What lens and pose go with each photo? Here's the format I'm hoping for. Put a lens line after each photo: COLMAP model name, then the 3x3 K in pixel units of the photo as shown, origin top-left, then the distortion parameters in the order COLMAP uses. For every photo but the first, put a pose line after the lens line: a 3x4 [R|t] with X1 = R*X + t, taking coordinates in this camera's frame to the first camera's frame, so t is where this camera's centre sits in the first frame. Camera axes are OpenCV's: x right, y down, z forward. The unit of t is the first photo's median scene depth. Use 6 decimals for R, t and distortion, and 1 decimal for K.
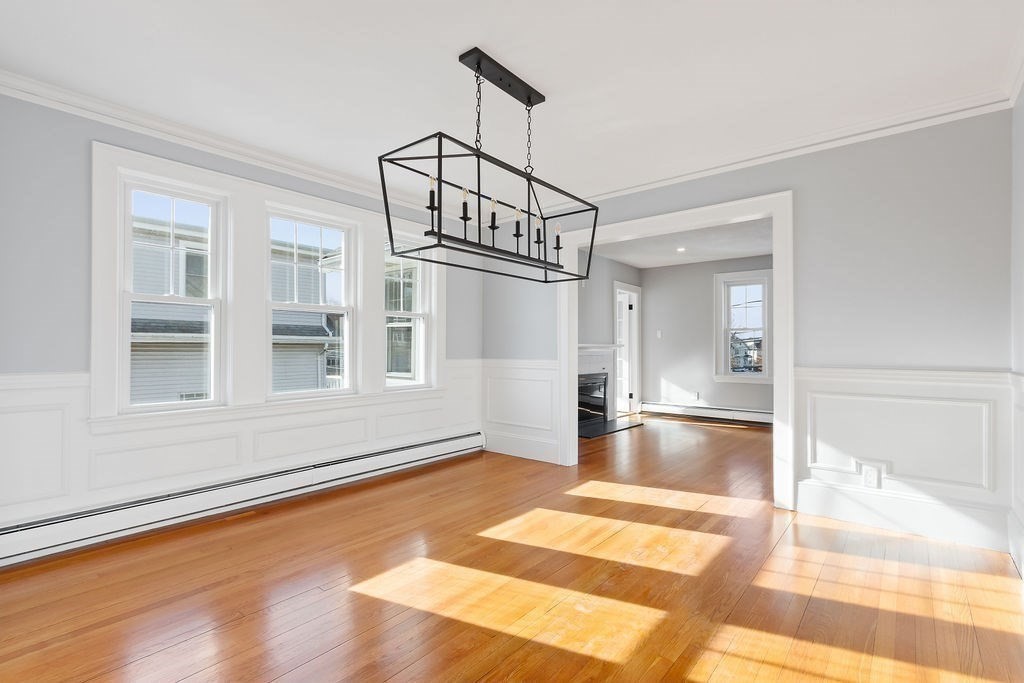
lens RADIAL K [[476.6, 0, 507.5], [0, 476.6, 341.0], [0, 0, 1]] dist [-0.001260, 0.000585]
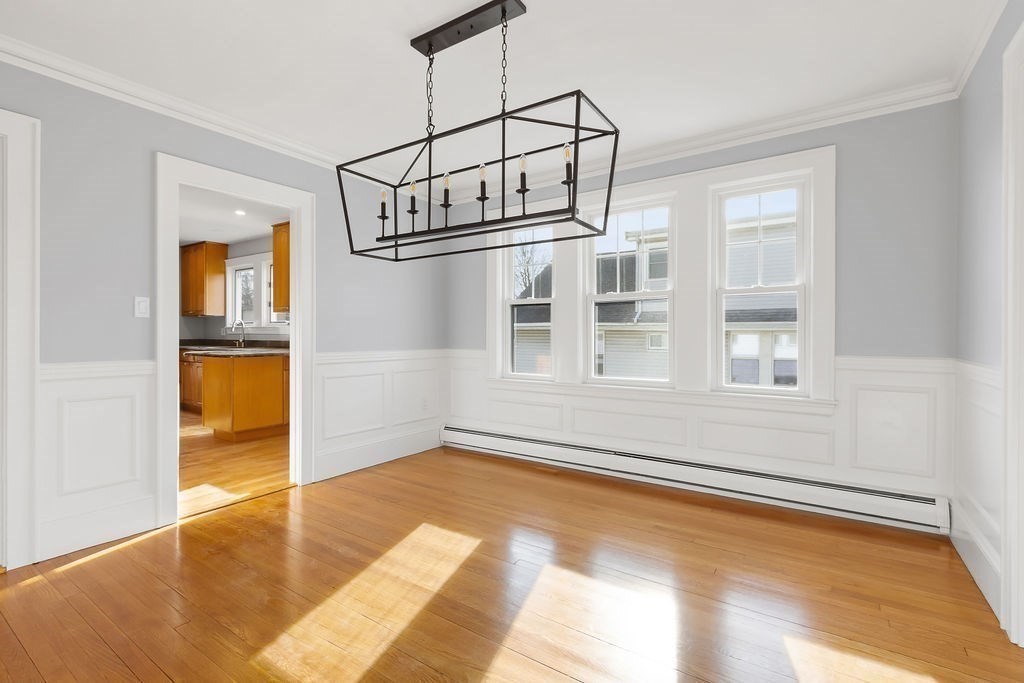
lens RADIAL K [[476.6, 0, 505.0], [0, 476.6, 341.5], [0, 0, 1]] dist [-0.001260, 0.000585]
pose [[0.080794, 0.014610, -0.996624, 0.691644], [0.010943, 0.999819, 0.015544, 0.007441], [0.996671, -0.012162, 0.080619, 0.801763]]
